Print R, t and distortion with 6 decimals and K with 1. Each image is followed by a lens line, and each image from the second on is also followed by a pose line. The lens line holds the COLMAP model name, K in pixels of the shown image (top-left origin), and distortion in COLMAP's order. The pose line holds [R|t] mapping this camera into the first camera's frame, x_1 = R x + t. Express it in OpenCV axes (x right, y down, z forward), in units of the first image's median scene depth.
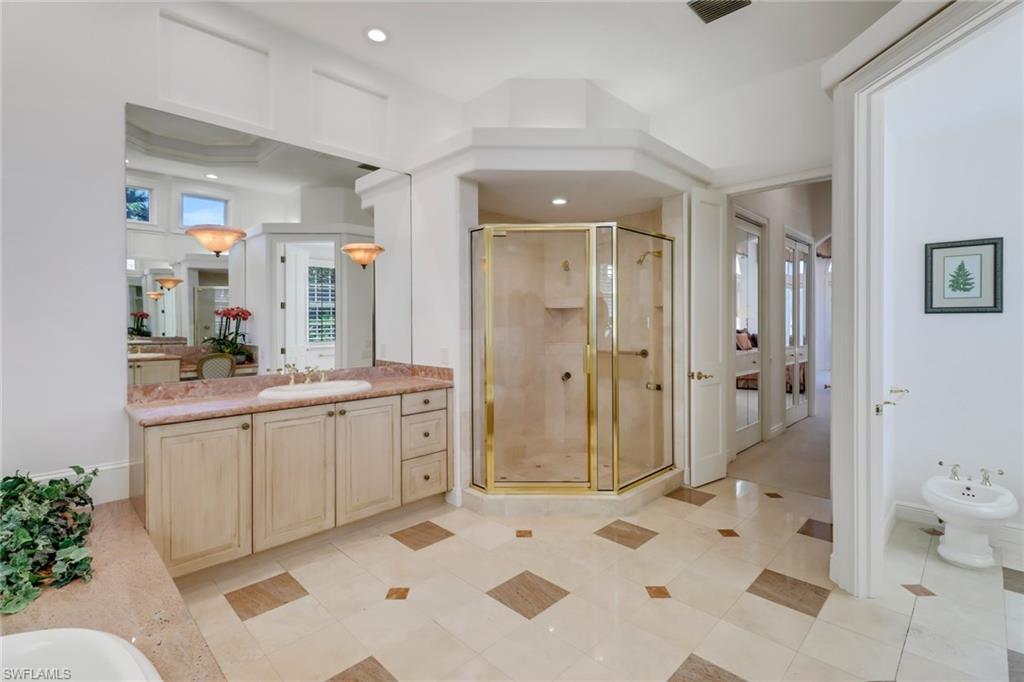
lens RADIAL K [[484.4, 0, 513.5], [0, 484.4, 332.5], [0, 0, 1]] dist [0.009623, -0.009561]
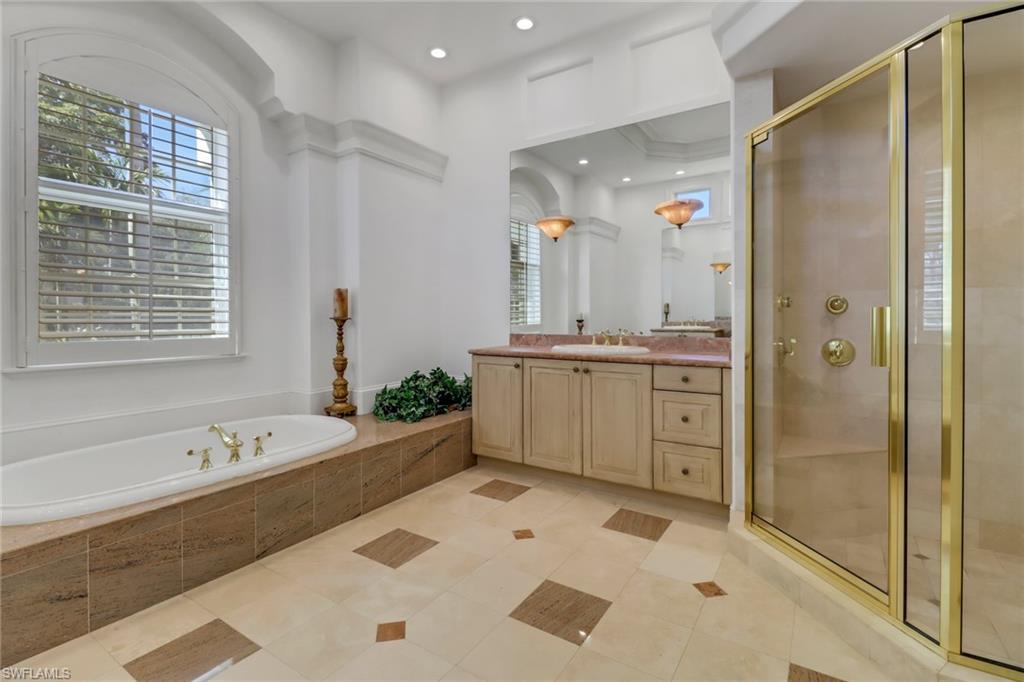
lens RADIAL K [[484.4, 0, 511.6], [0, 484.4, 316.1], [0, 0, 1]] dist [0.009623, -0.009561]
pose [[0.175088, 0.003024, -0.984548, 0.647463], [-0.020521, 0.999789, -0.000578, 0.045997], [0.984339, 0.020305, 0.175113, 0.622361]]
